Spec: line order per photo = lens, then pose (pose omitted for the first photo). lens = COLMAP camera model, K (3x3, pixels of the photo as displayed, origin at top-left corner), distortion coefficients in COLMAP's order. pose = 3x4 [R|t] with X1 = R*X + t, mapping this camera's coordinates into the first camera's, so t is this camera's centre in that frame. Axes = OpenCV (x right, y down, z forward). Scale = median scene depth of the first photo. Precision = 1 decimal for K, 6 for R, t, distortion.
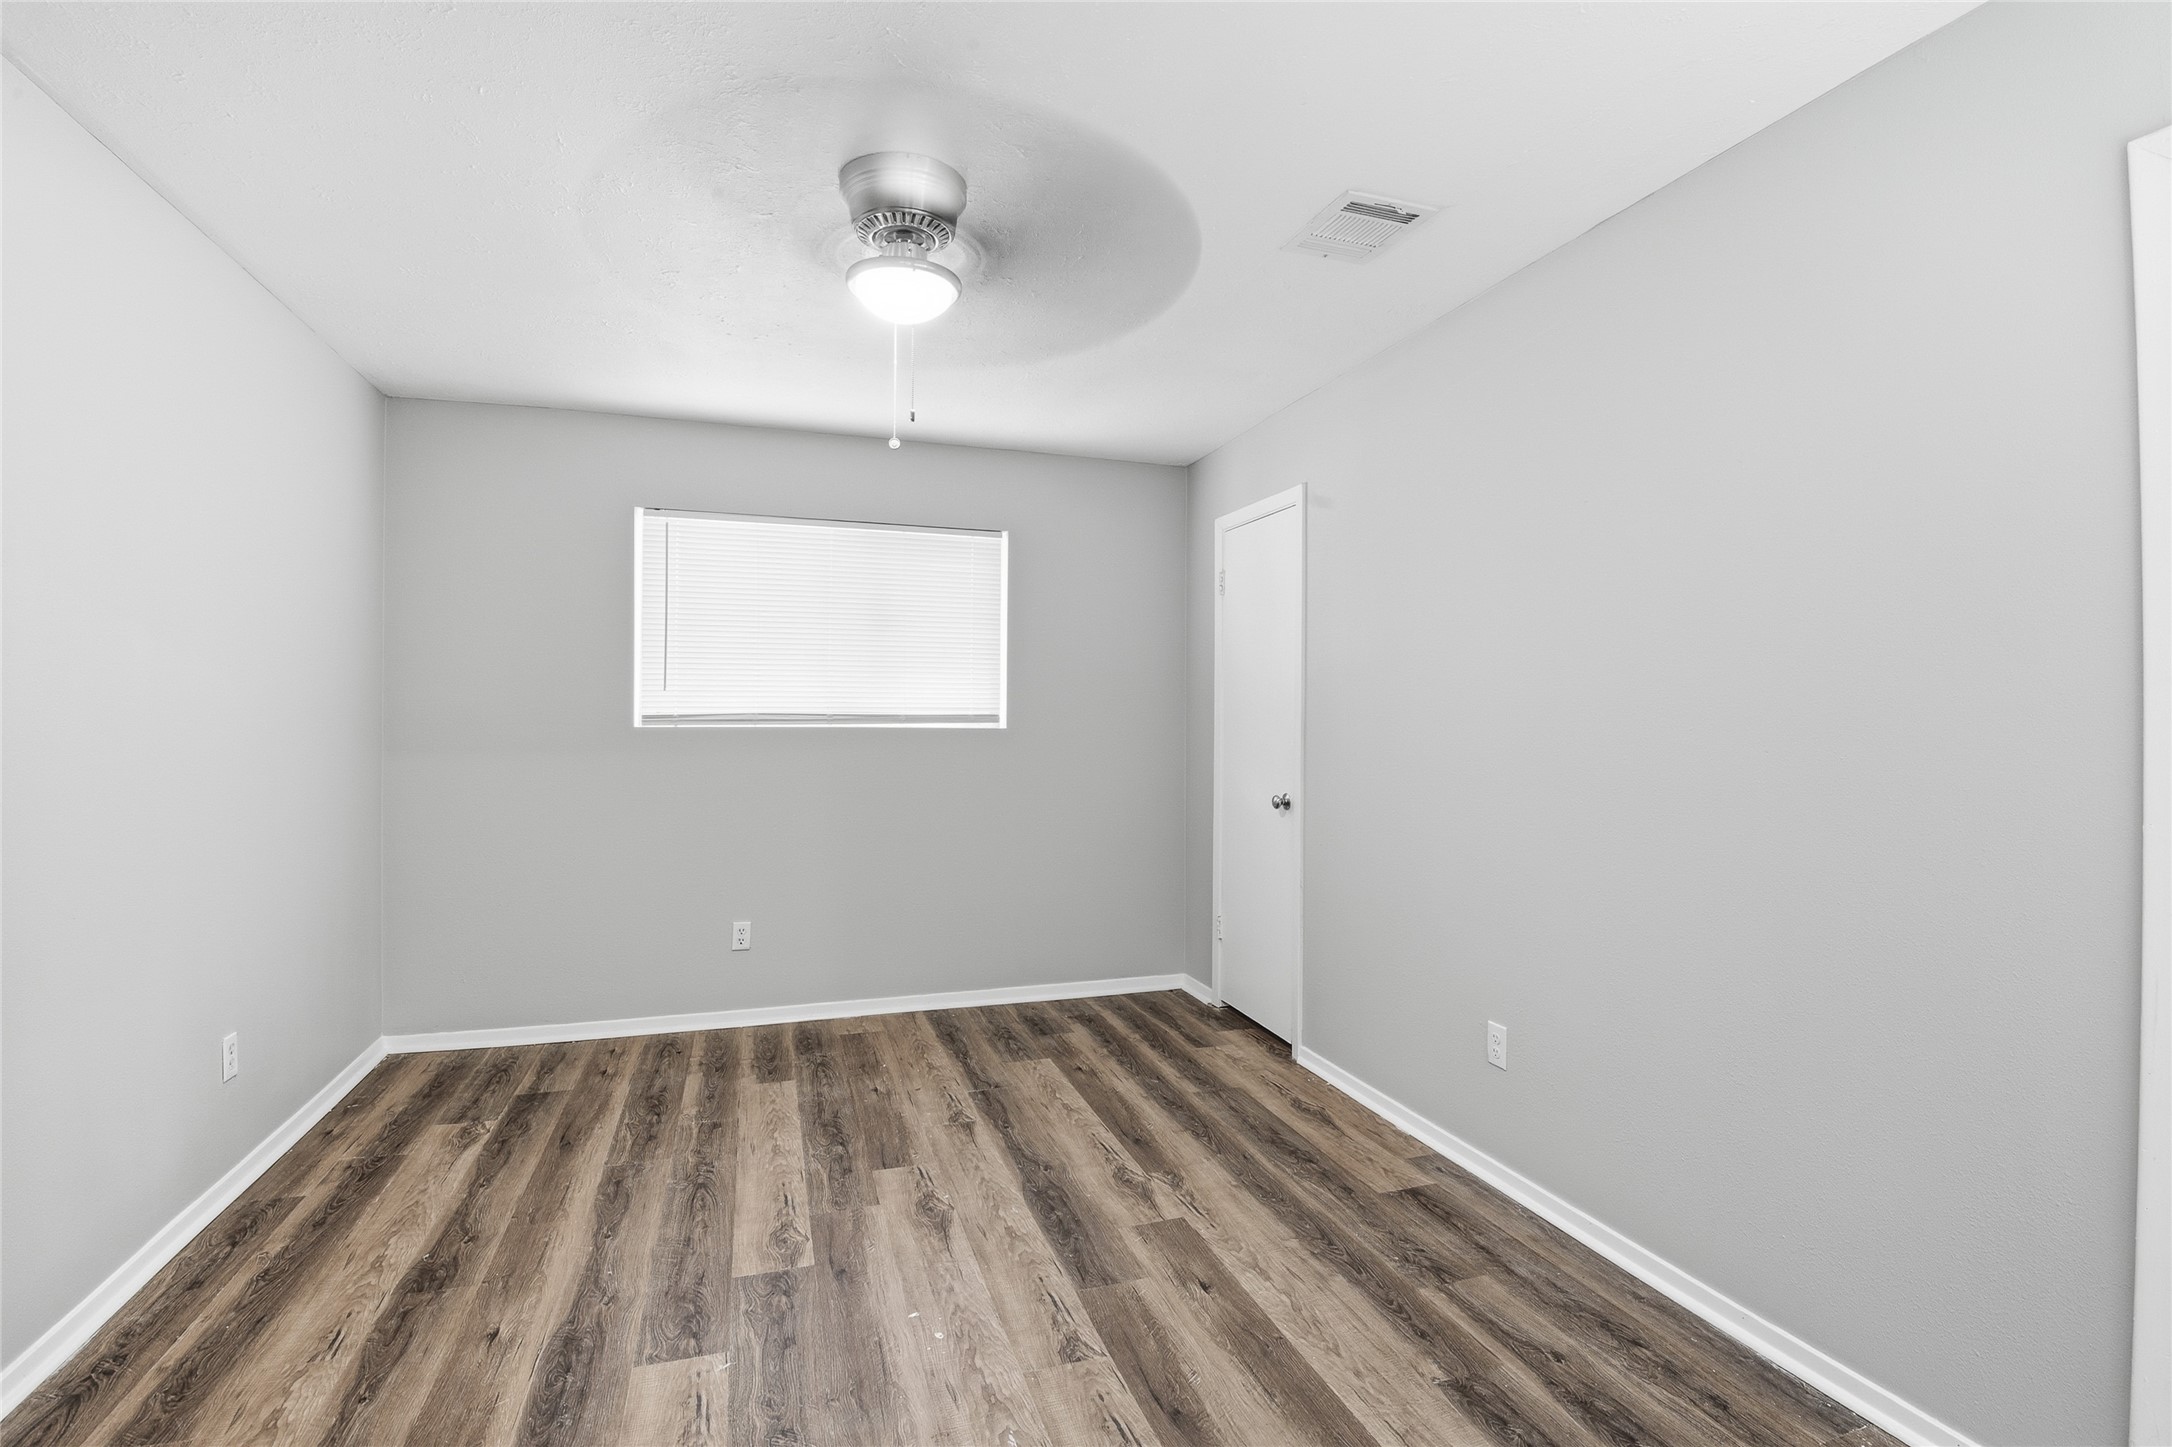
lens RADIAL K [[1002.7, 0, 1086.4], [0, 1002.7, 724.1], [0, 0, 1]] dist [-0.002832, -0.003165]
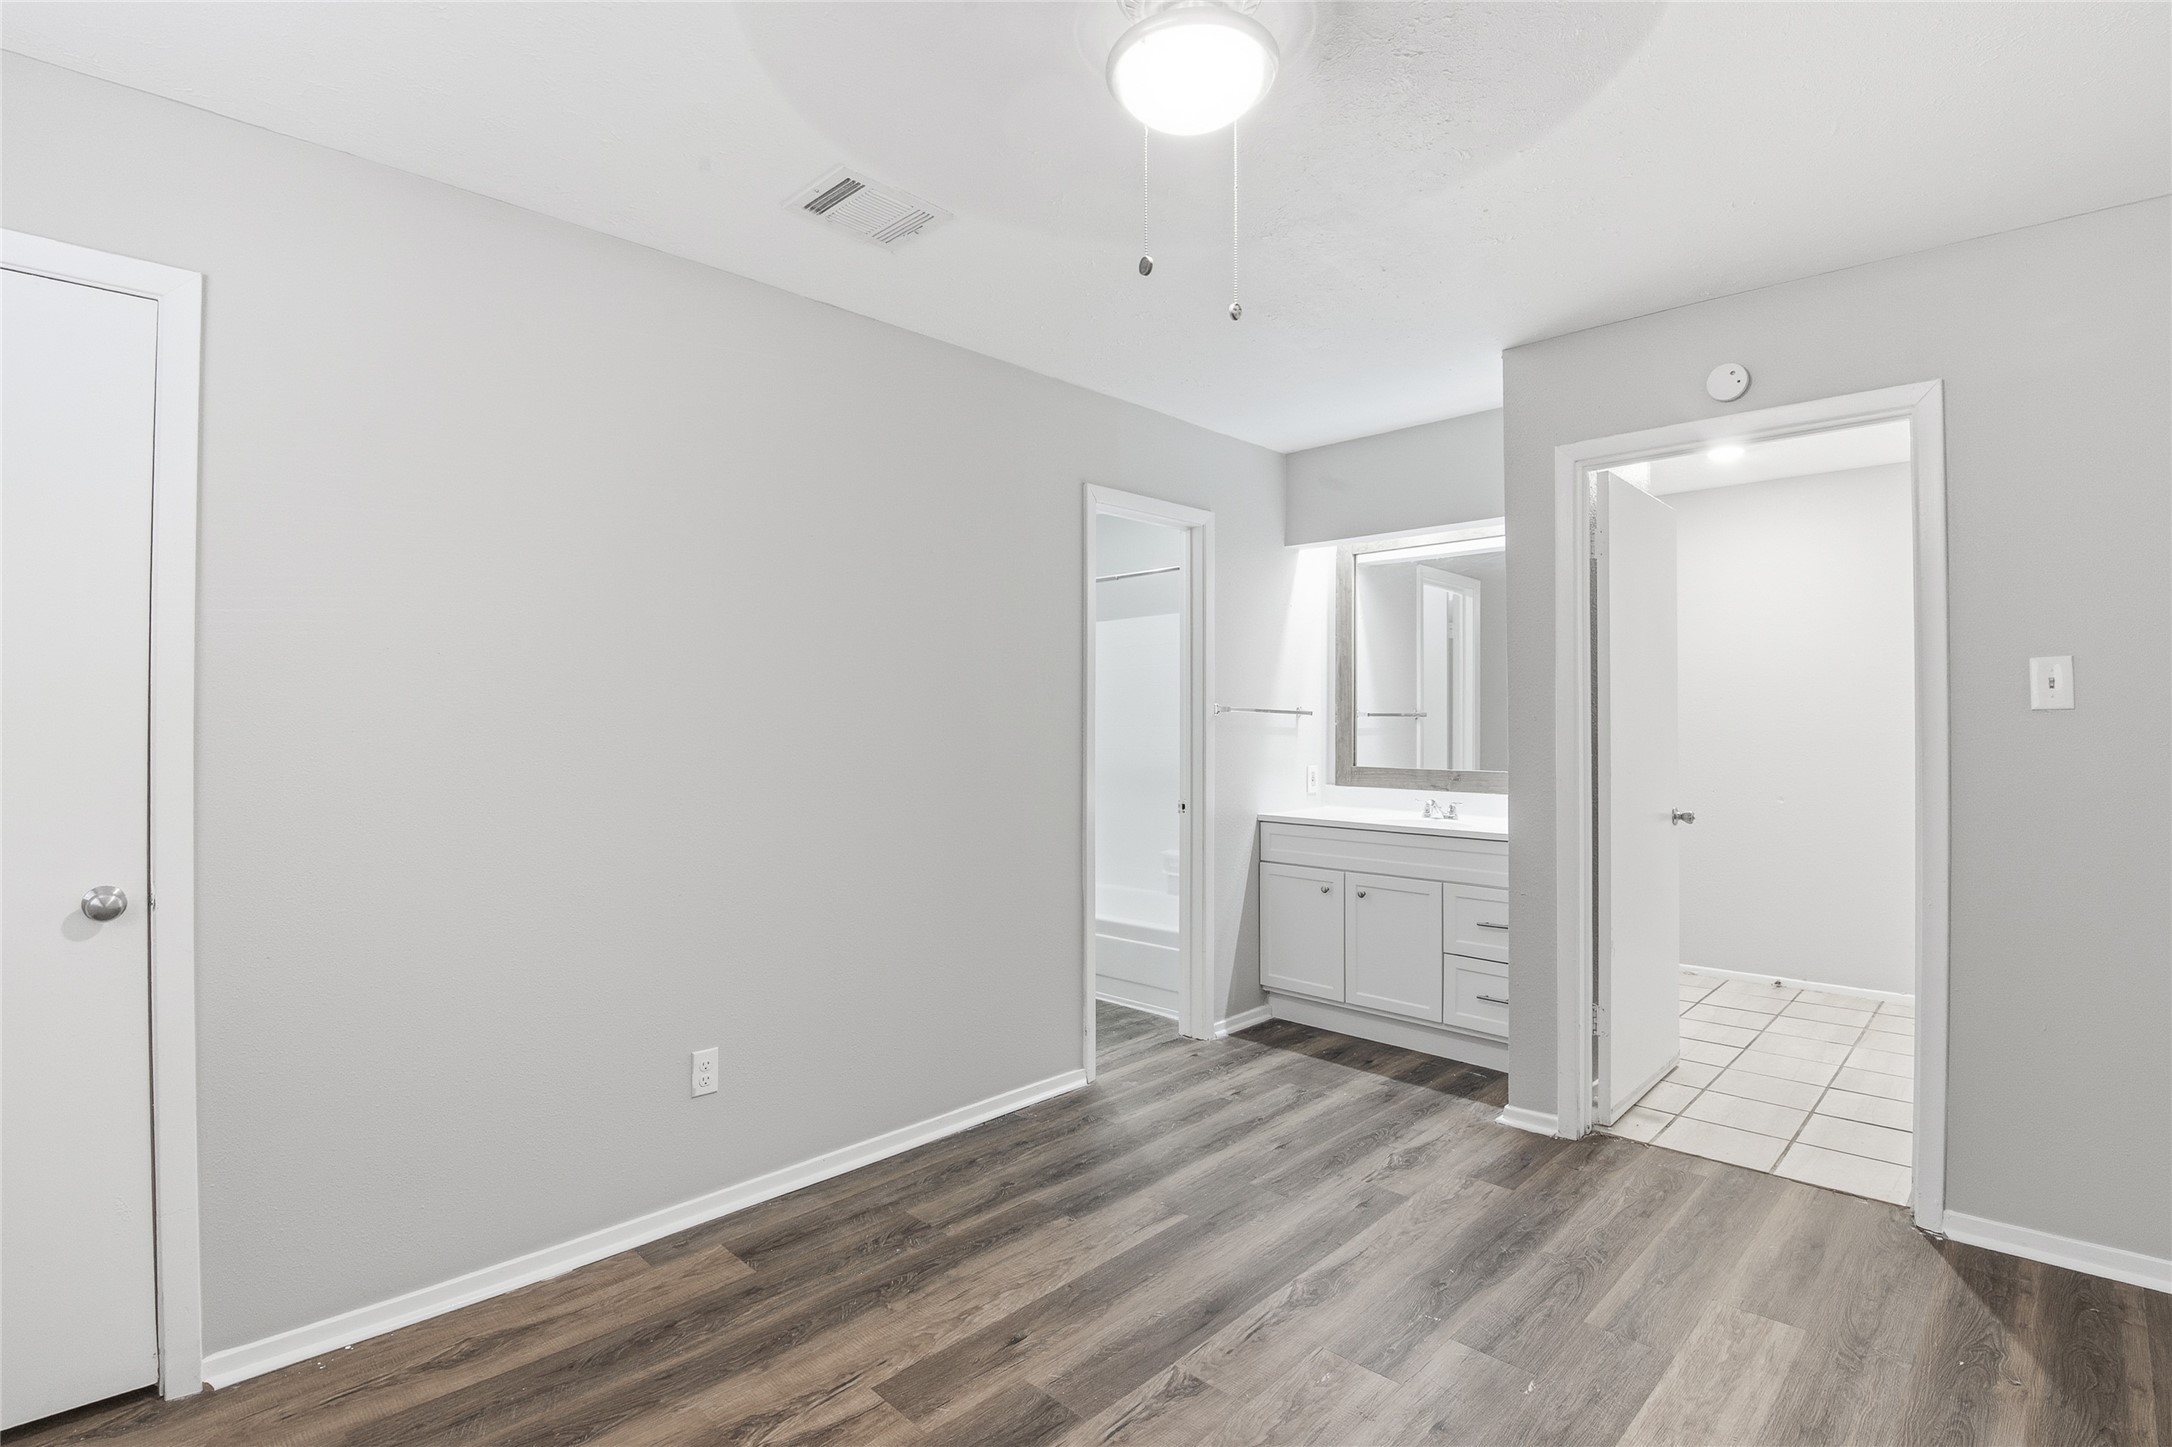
lens RADIAL K [[1002.7, 0, 1095.9], [0, 1002.7, 722.0], [0, 0, 1]] dist [-0.002832, -0.003165]
pose [[-0.457876, 0.004830, 0.889003, -0.688941], [-0.001480, 0.999980, -0.006195, -0.008180], [-0.889015, -0.004152, -0.457860, 1.255481]]
